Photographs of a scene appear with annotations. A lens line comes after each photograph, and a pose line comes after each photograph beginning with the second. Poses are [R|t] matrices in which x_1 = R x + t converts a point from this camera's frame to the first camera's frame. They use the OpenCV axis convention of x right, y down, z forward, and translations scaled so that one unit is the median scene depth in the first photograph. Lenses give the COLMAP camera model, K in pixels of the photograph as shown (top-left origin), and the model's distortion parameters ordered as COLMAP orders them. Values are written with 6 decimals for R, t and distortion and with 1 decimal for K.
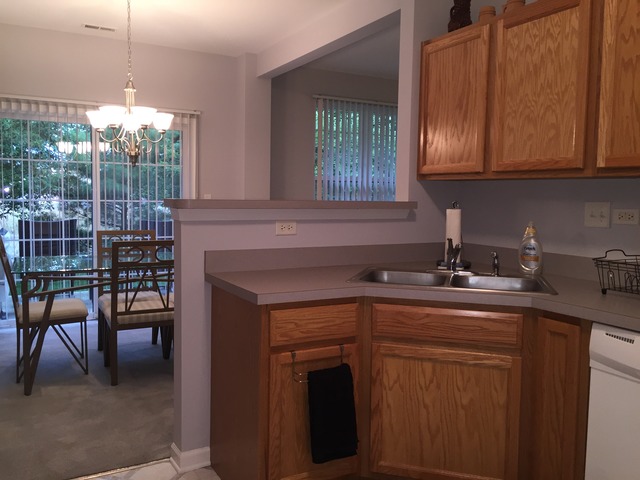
lens RADIAL K [[546.5, 0, 322.7], [0, 546.5, 236.0], [0, 0, 1]] dist [0.092975, -0.142636]
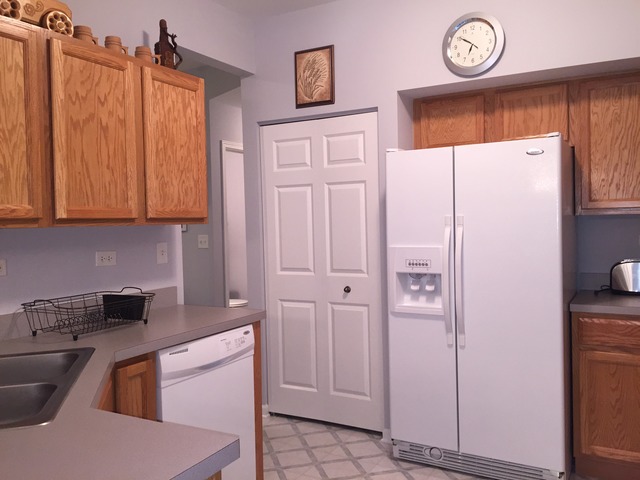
lens RADIAL K [[546.5, 0, 322.7], [0, 546.5, 236.0], [0, 0, 1]] dist [0.092975, -0.142636]
pose [[-0.535086, -0.026449, 0.844383, -0.624609], [0.079243, 0.993532, 0.081337, -0.141070], [-0.841073, 0.110433, -0.529529, 1.177666]]
